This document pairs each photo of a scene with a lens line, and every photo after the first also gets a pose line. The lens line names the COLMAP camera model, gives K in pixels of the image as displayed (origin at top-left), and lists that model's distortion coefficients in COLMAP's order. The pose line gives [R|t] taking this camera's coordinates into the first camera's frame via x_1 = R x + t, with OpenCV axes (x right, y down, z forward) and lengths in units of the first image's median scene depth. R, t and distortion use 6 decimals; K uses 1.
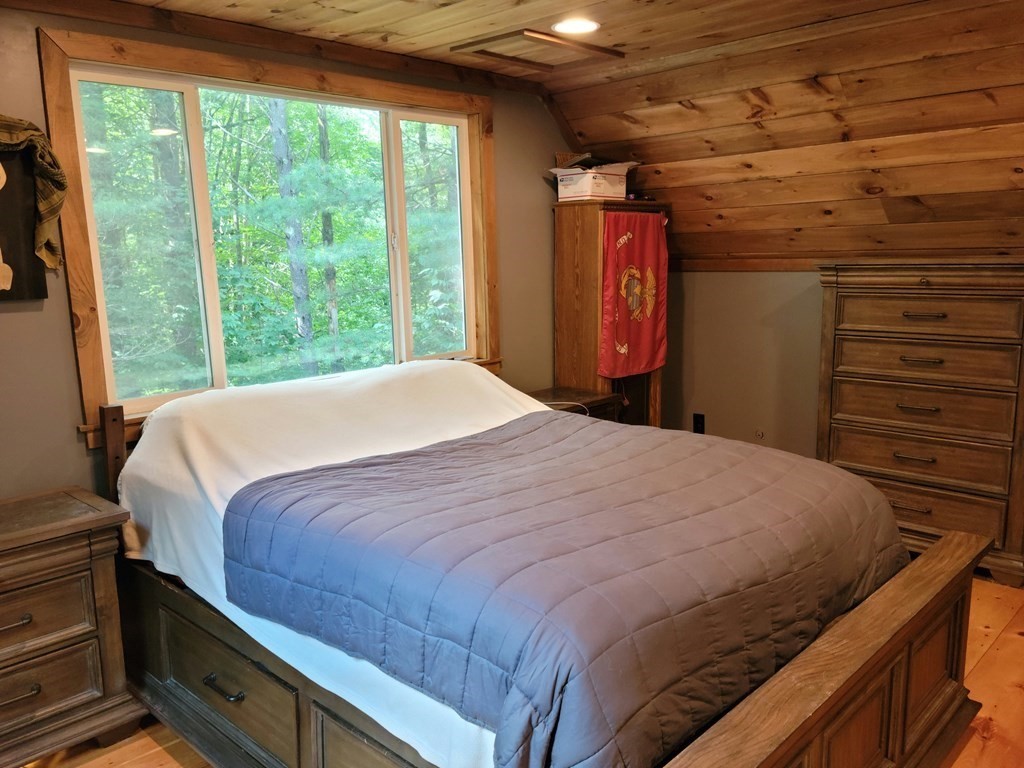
lens RADIAL K [[819.5, 0, 512.9], [0, 819.5, 390.2], [0, 0, 1]] dist [0.069359, -0.058063]
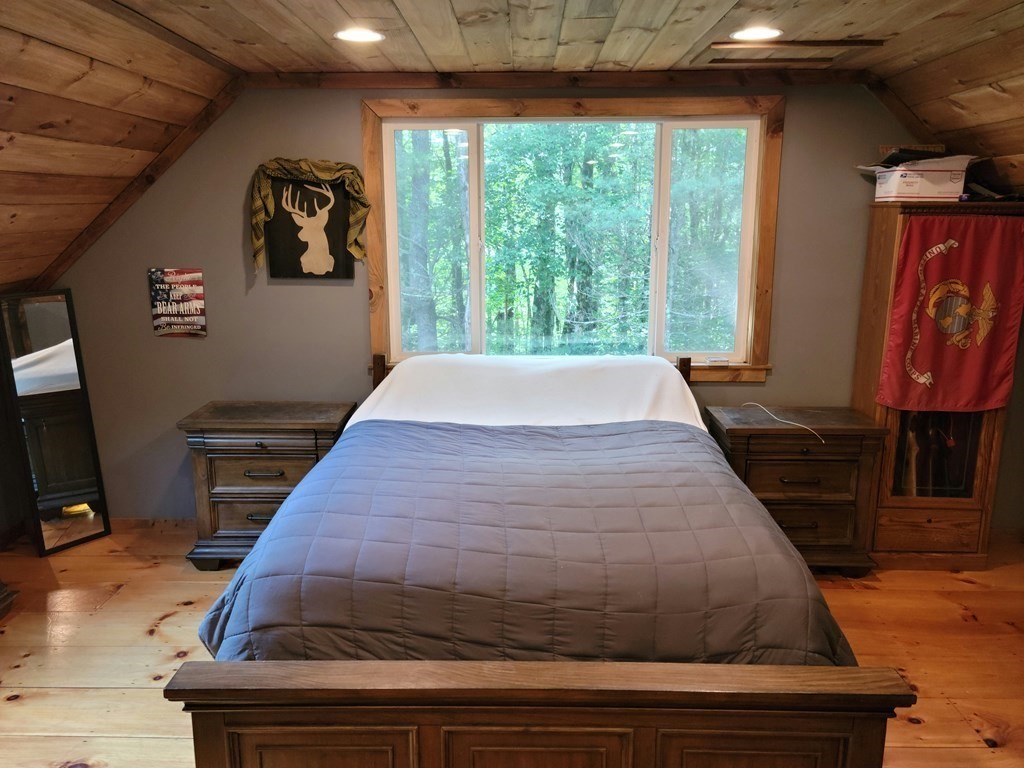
lens RADIAL K [[819.5, 0, 511.0], [0, 819.5, 380.1], [0, 0, 1]] dist [0.069359, -0.058063]
pose [[0.673279, 0.171754, -0.719164, 0.618508], [-0.143259, 0.984517, 0.101009, -0.098542], [0.725378, 0.035019, 0.687460, 0.144742]]
